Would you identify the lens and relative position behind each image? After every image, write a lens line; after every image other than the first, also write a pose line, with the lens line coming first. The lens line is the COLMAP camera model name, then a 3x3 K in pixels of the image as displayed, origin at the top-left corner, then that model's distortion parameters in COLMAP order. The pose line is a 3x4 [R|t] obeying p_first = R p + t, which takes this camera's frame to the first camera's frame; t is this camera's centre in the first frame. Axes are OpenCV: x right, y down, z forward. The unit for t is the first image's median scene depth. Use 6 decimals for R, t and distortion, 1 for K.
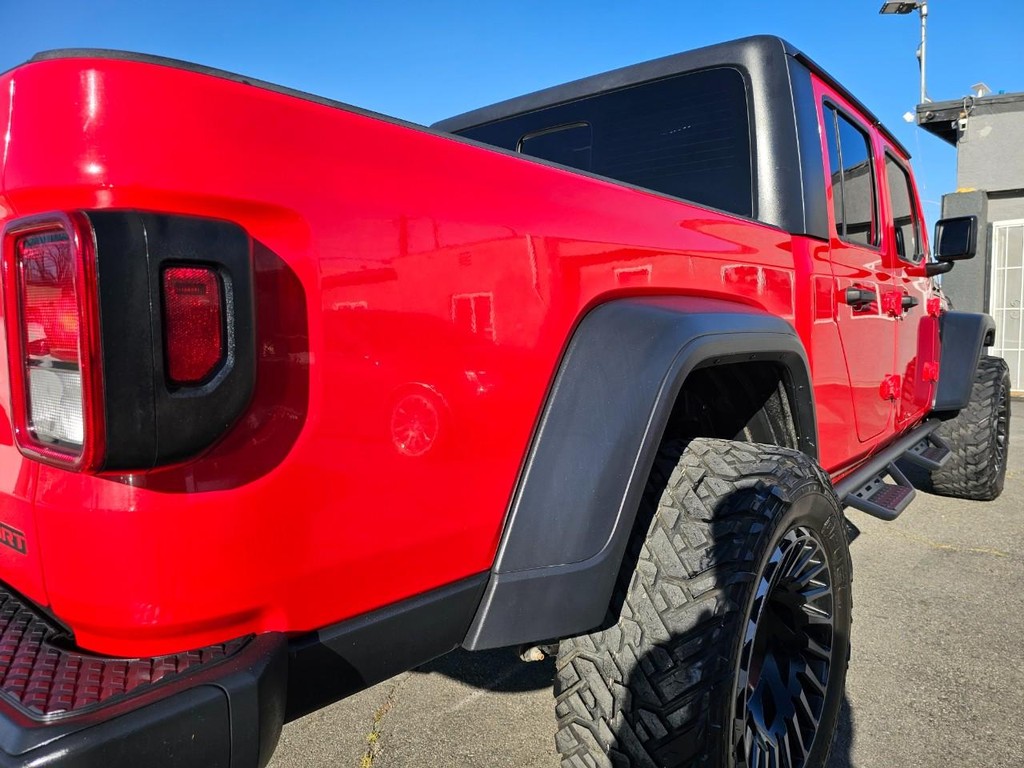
lens RADIAL K [[716.5, 0, 523.1], [0, 716.5, 367.8], [0, 0, 1]] dist [0.034438, -0.031767]
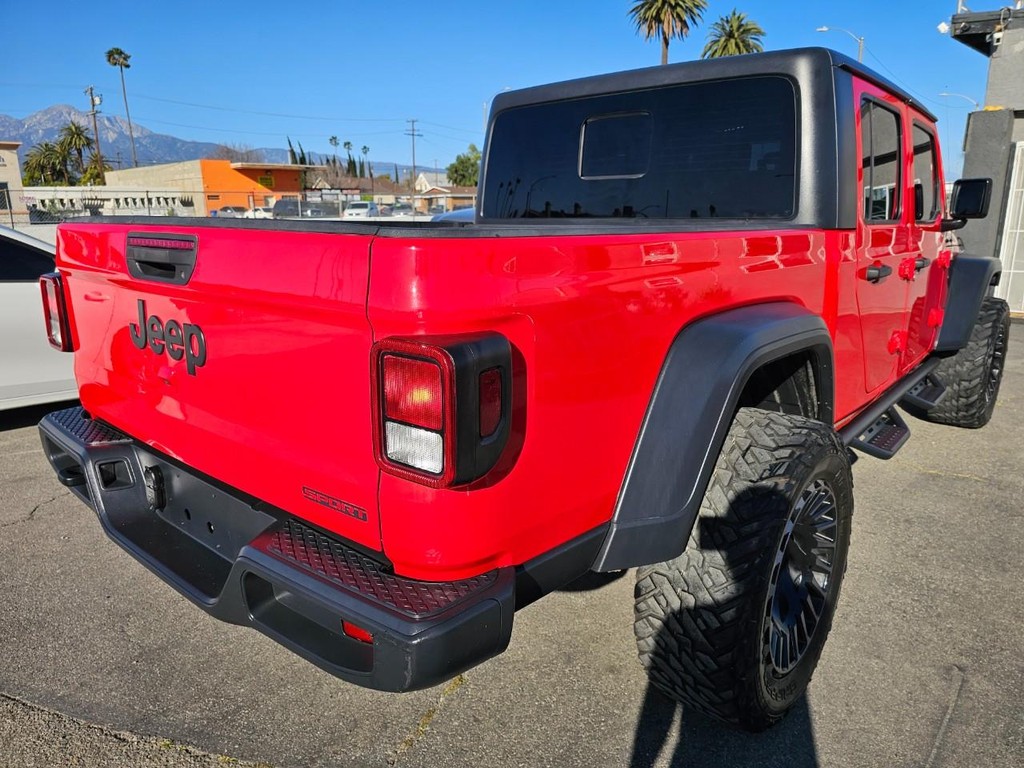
lens RADIAL K [[716.5, 0, 516.7], [0, 716.5, 378.7], [0, 0, 1]] dist [0.034438, -0.031767]
pose [[0.999837, 0.014564, -0.010715, -0.116200], [-0.012728, 0.987830, 0.155018, -0.118739], [0.012843, -0.154856, 0.987854, -0.210876]]
